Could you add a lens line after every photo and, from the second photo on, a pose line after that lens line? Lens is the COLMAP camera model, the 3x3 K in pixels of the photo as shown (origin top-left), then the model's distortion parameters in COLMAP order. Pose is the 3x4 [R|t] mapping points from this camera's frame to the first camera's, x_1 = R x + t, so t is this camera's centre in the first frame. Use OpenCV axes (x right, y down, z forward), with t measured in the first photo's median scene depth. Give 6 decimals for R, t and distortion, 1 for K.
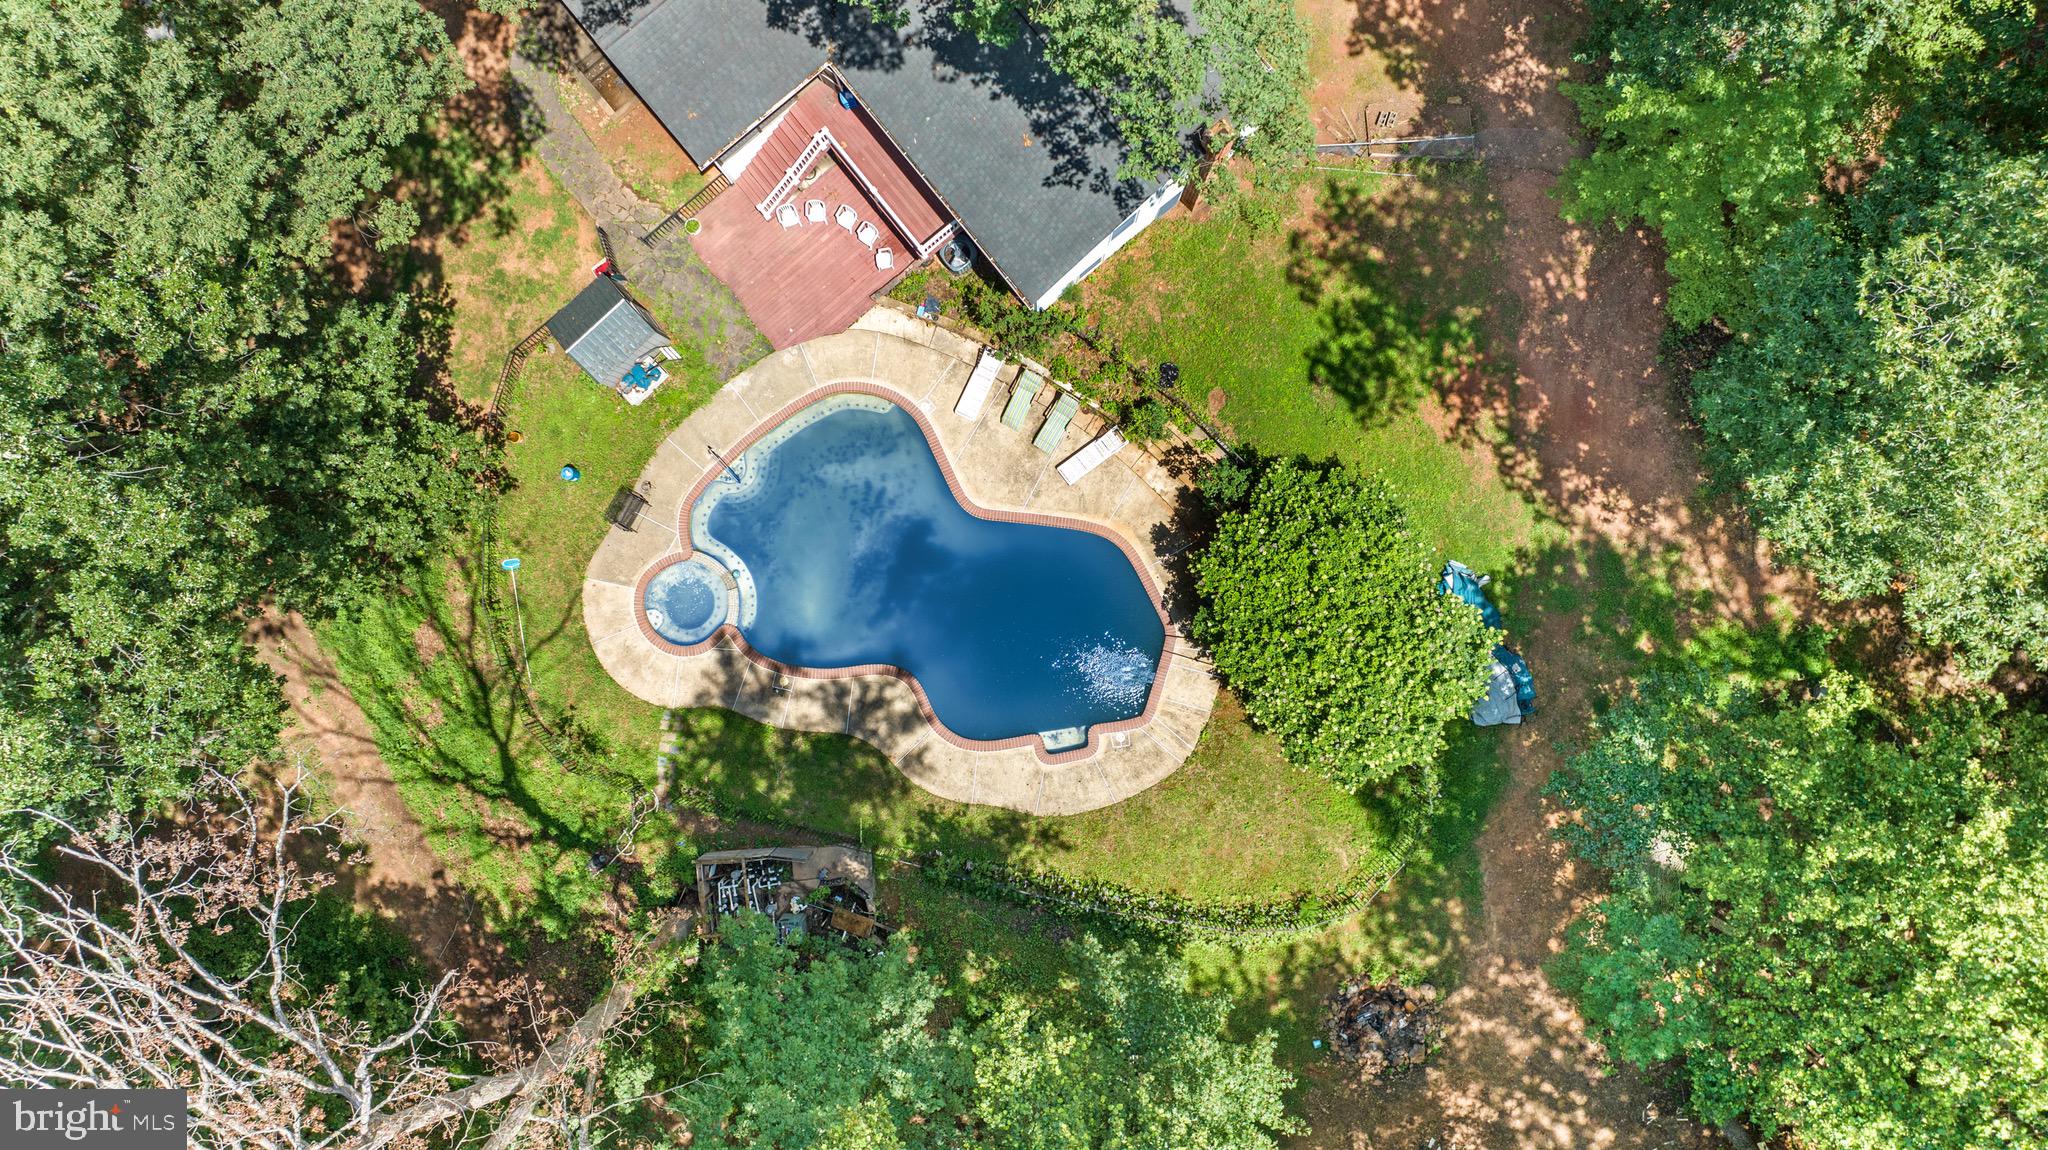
lens RADIAL K [[1472.1, 0, 1024.0], [0, 1472.1, 575.0], [0, 0, 1]] dist [0.096073, -0.001698]
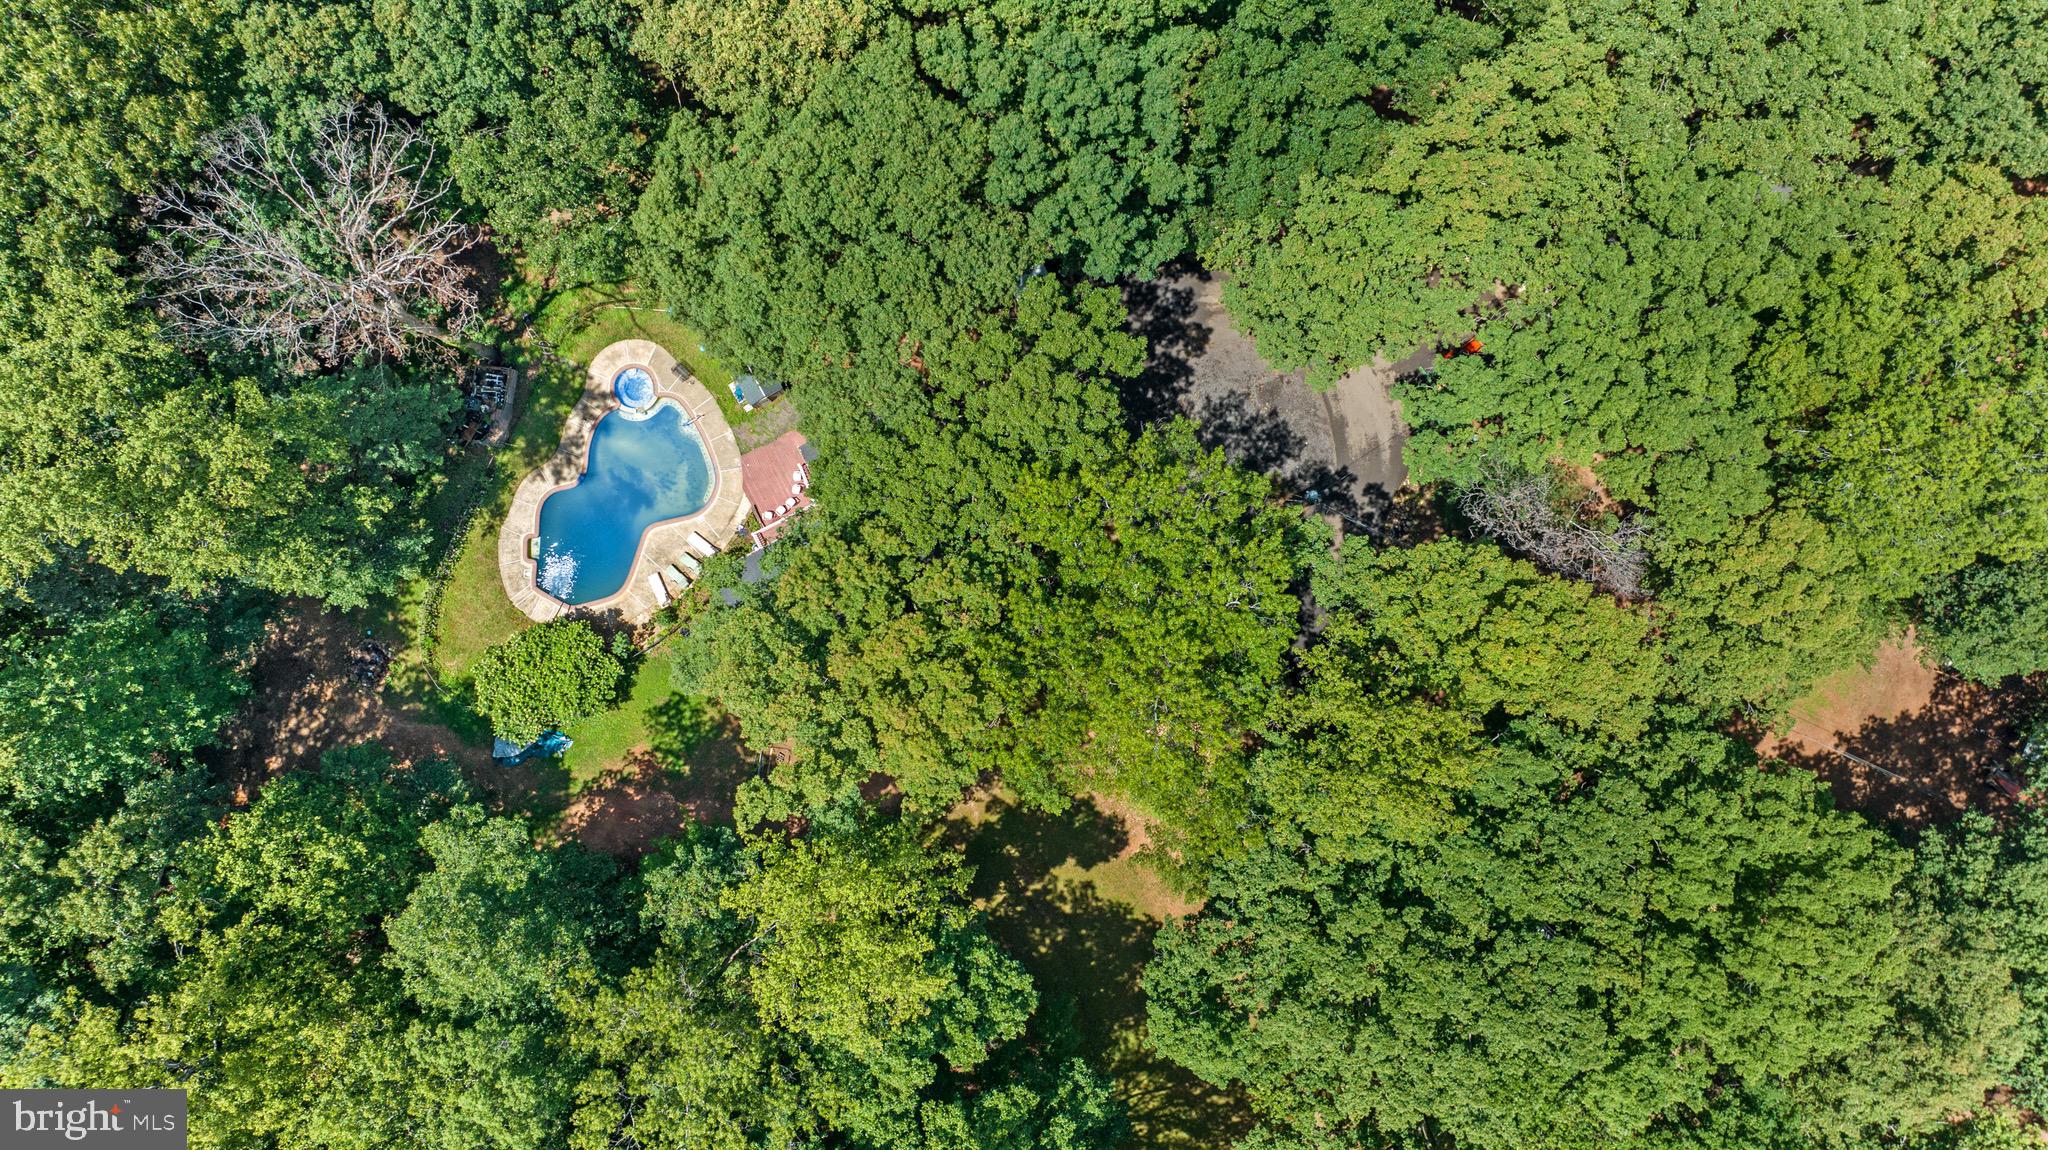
lens RADIAL K [[1400.5, 0, 1031.9], [0, 1400.5, 578.4], [0, 0, 1]] dist [-0.012595, -0.007791]
pose [[-0.225638, 0.973453, 0.038430, -0.167087], [-0.973863, -0.224327, -0.035620, -0.523885], [-0.026053, -0.045462, 0.998626, -1.019640]]
